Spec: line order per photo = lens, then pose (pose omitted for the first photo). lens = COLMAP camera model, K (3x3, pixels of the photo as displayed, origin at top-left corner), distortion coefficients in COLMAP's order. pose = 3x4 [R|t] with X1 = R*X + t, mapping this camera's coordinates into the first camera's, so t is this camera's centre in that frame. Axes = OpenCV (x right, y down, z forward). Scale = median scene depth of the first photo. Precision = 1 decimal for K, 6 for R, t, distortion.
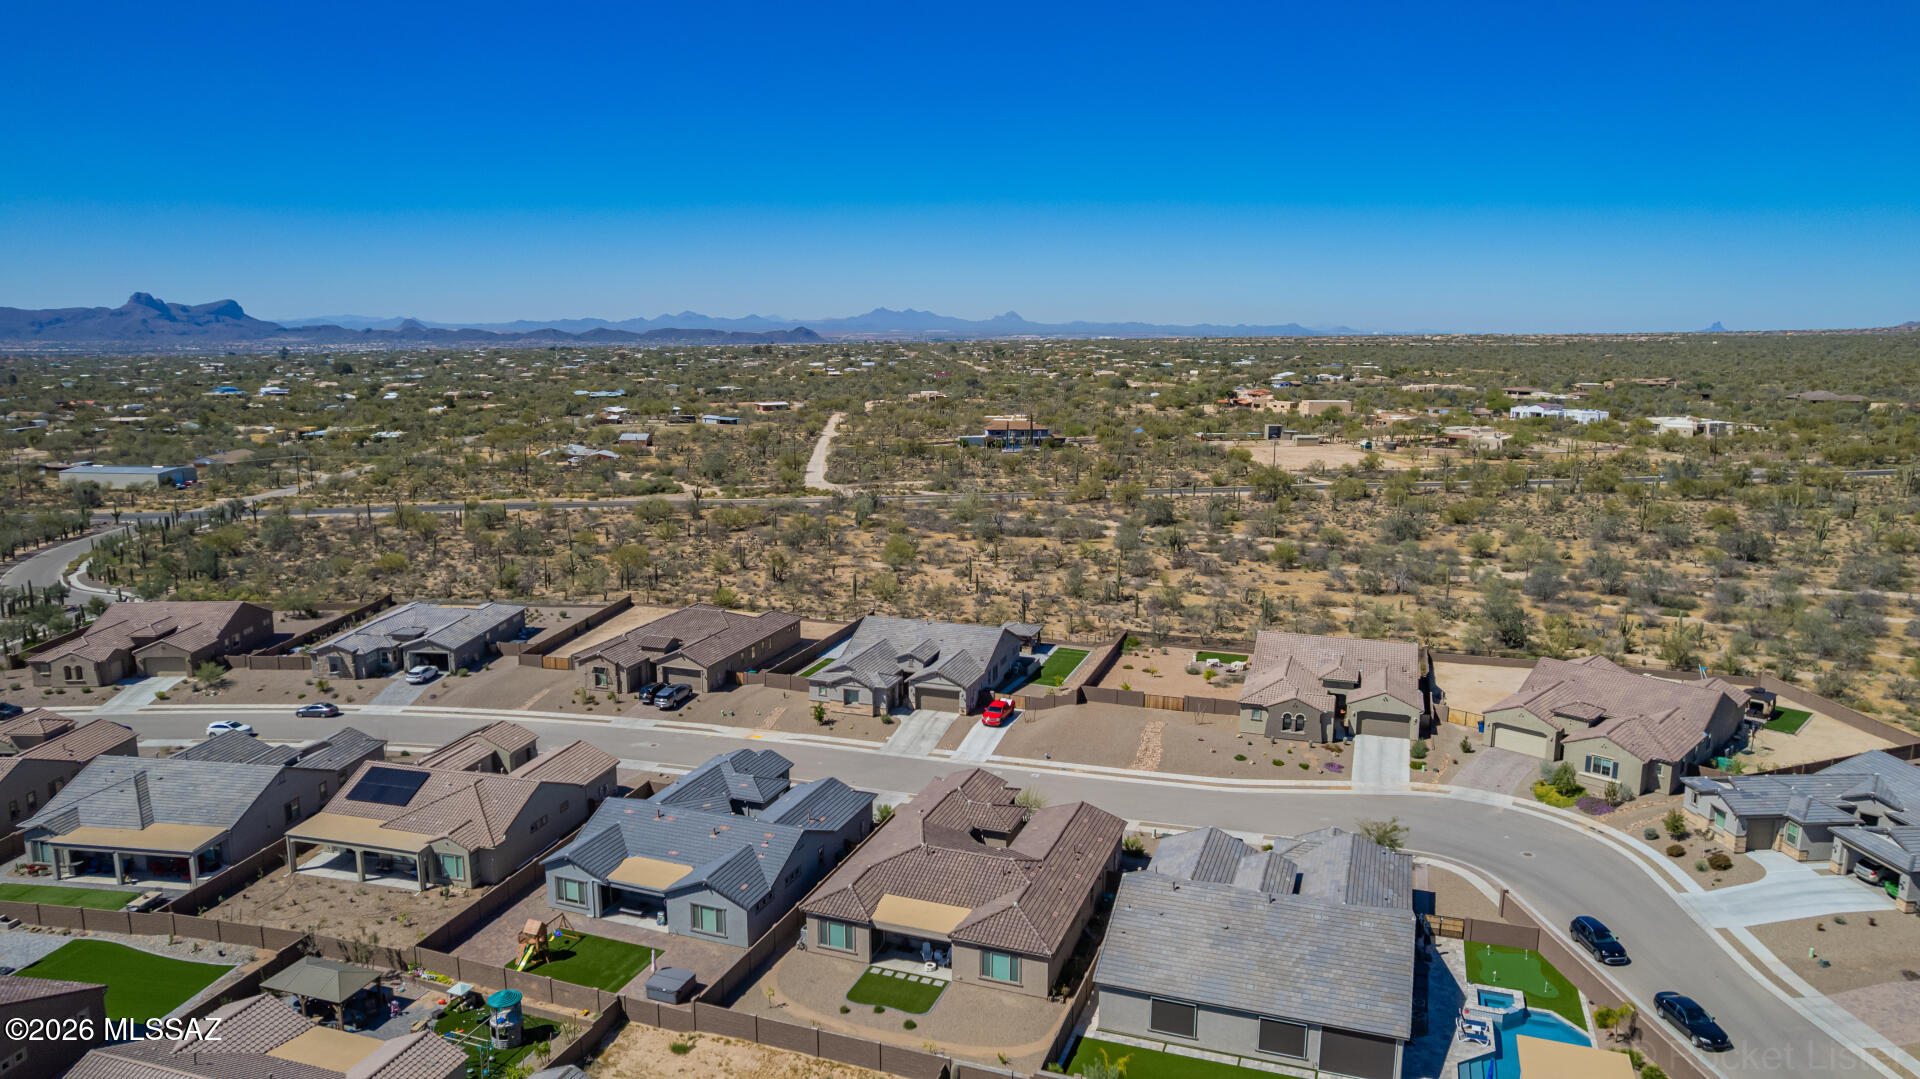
lens RADIAL K [[1227.4, 0, 960.0], [0, 1227.4, 539.5], [0, 0, 1]] dist [-0.076261, 0.067622]
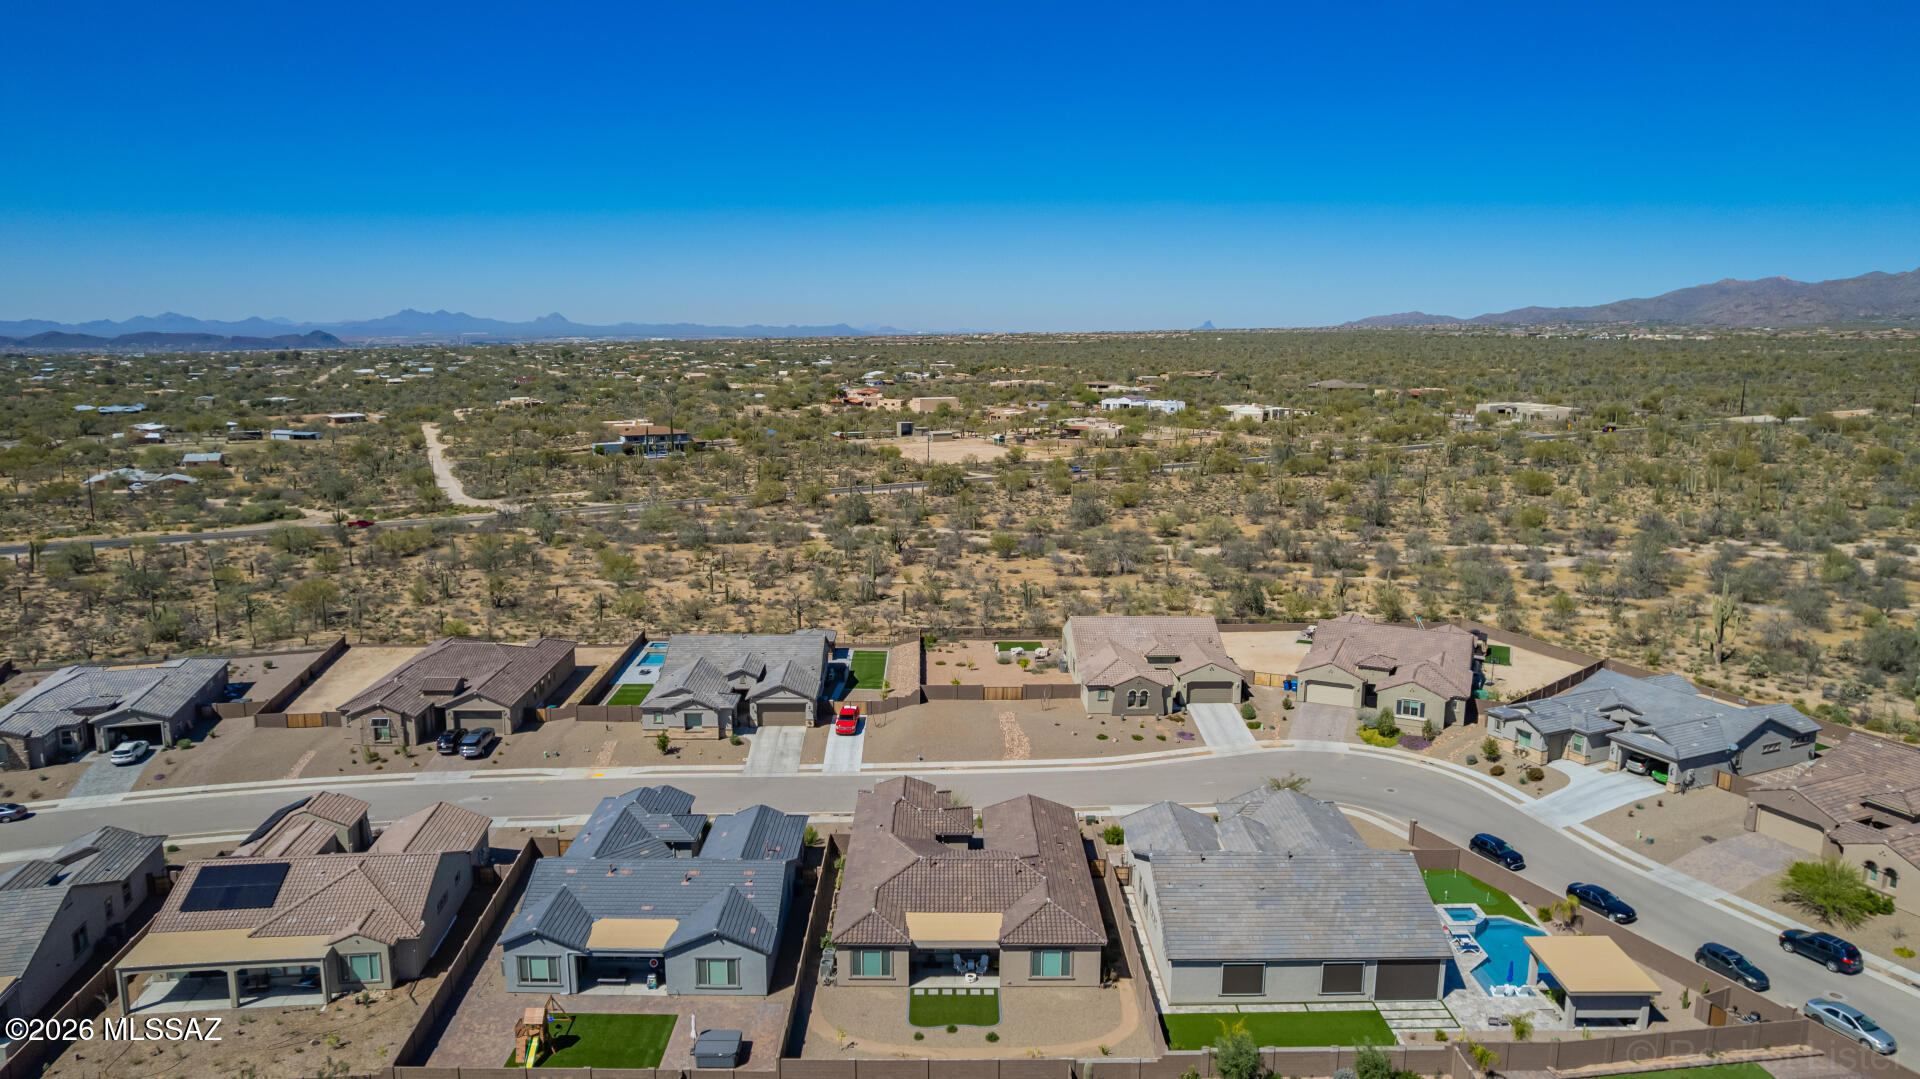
lens RADIAL K [[1227.4, 0, 960.0], [0, 1227.4, 539.5], [0, 0, 1]] dist [-0.076261, 0.067622]
pose [[0.936382, -0.059434, 0.345913, -0.240443], [0.059700, 0.998167, 0.009897, -0.008881], [-0.345867, 0.011384, 0.938215, 0.051793]]
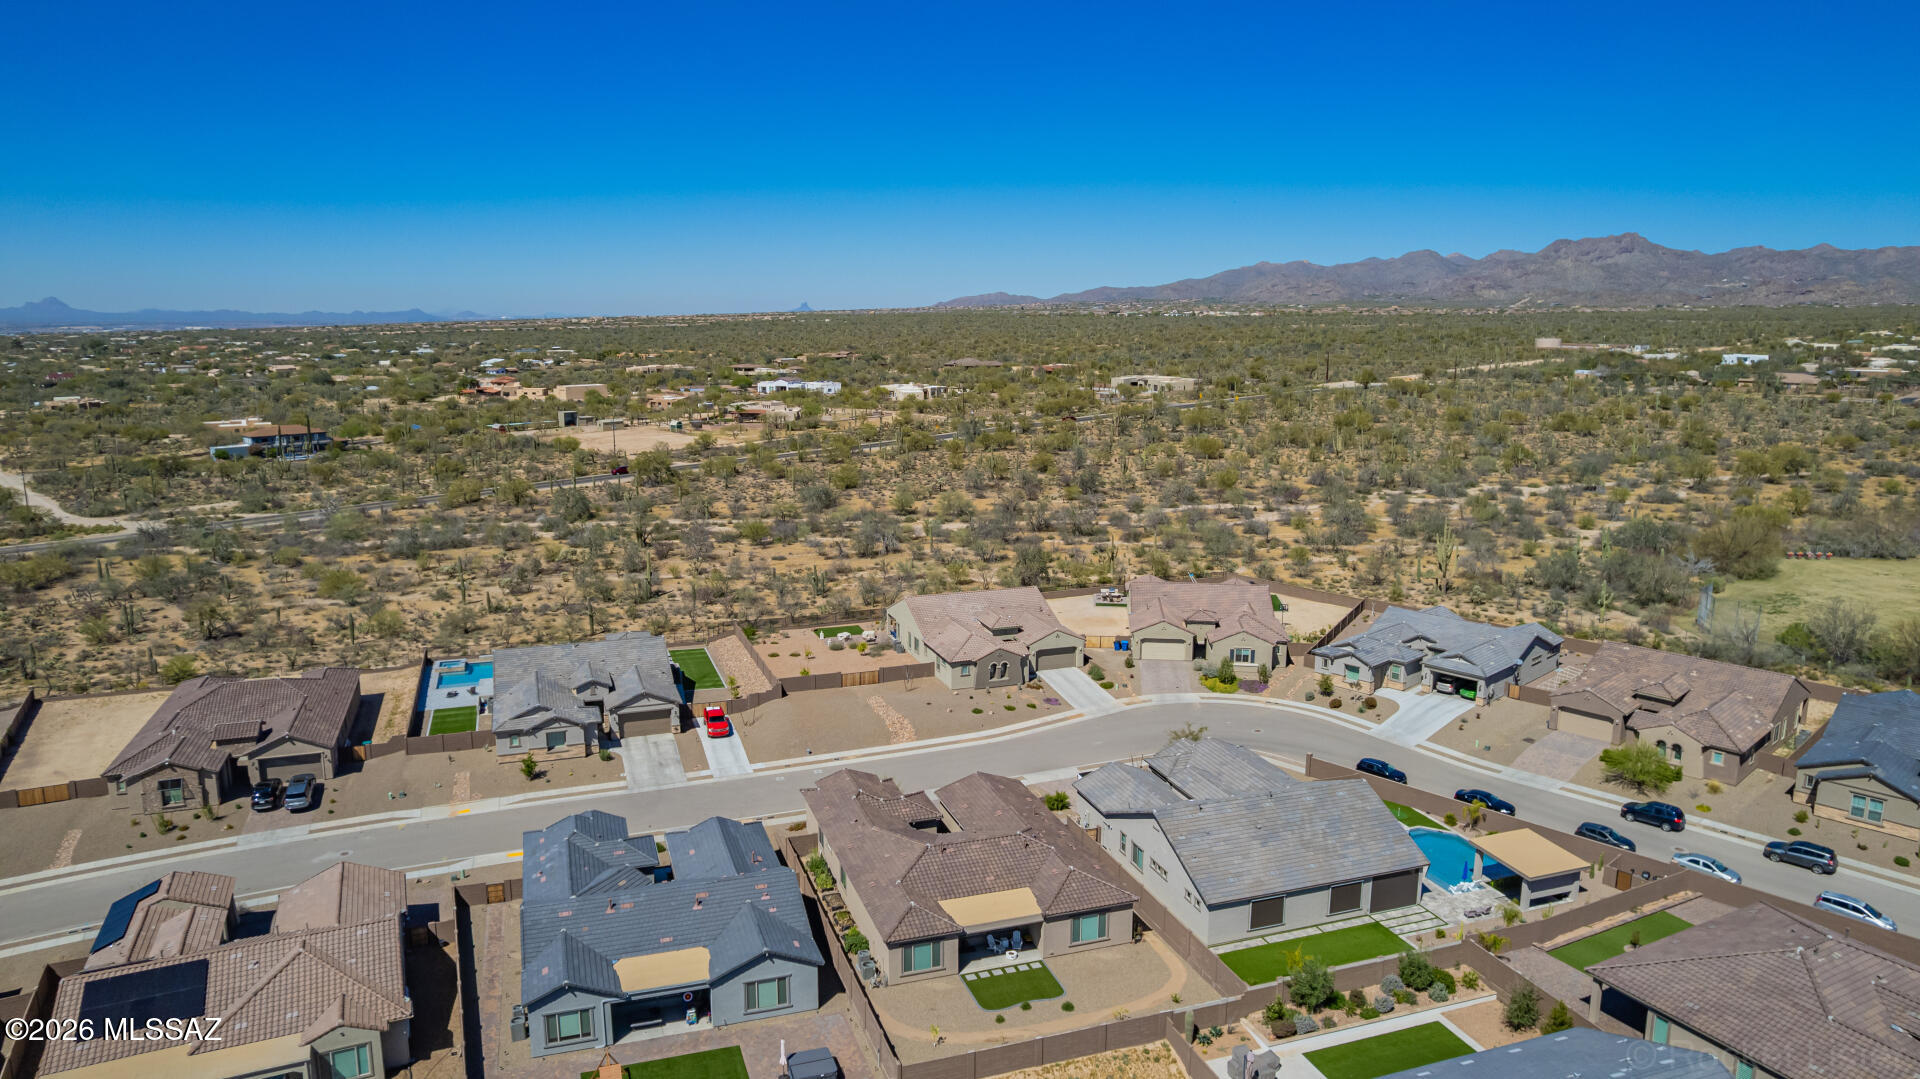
lens RADIAL K [[1227.4, 0, 960.0], [0, 1227.4, 539.5], [0, 0, 1]] dist [-0.076261, 0.067622]
pose [[0.776925, -0.119135, 0.618219, -0.430791], [0.111154, 0.992464, 0.051567, -0.028091], [-0.619704, 0.028654, 0.784312, 0.162448]]
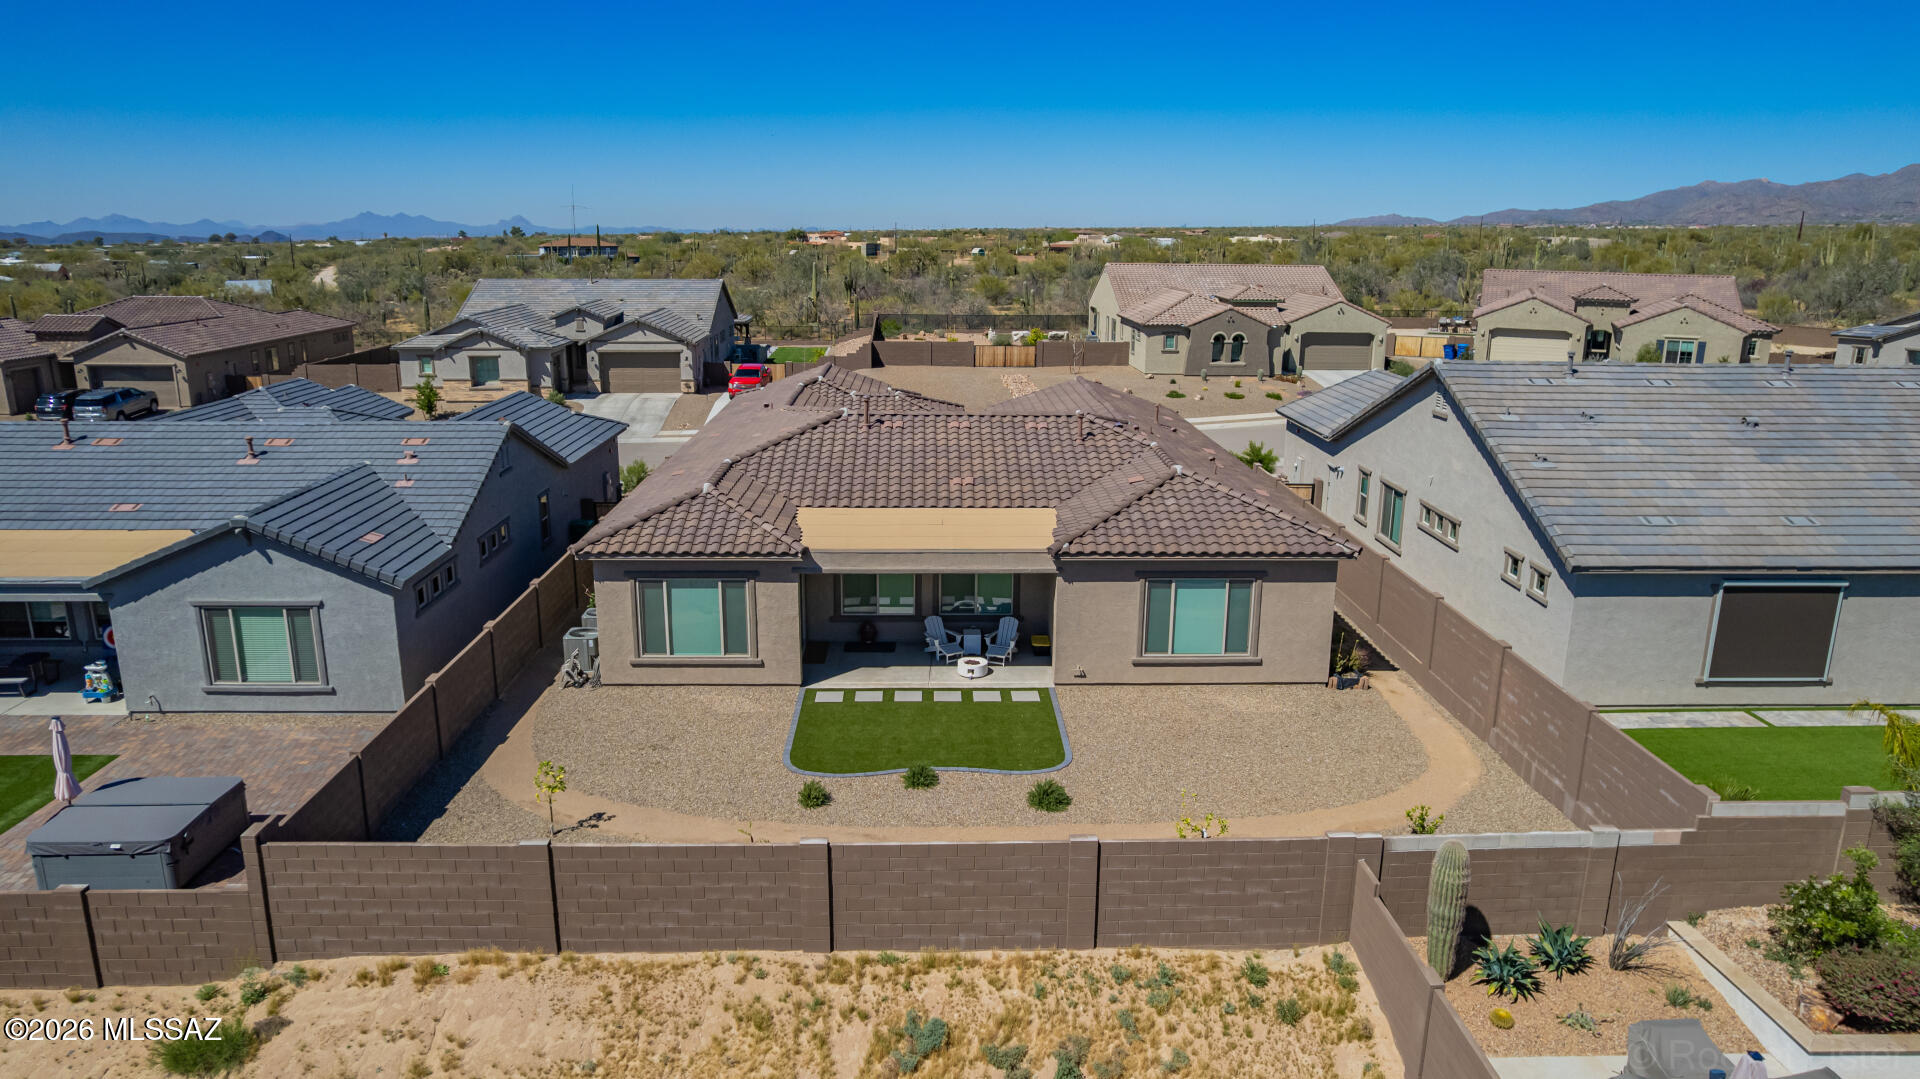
lens RADIAL K [[1227.4, 0, 960.0], [0, 1227.4, 539.5], [0, 0, 1]] dist [-0.076261, 0.067622]
pose [[0.928361, -0.087578, 0.361216, -0.106399], [0.060425, 0.994477, 0.085815, 0.192705], [-0.366736, -0.057841, 0.928525, 0.455465]]
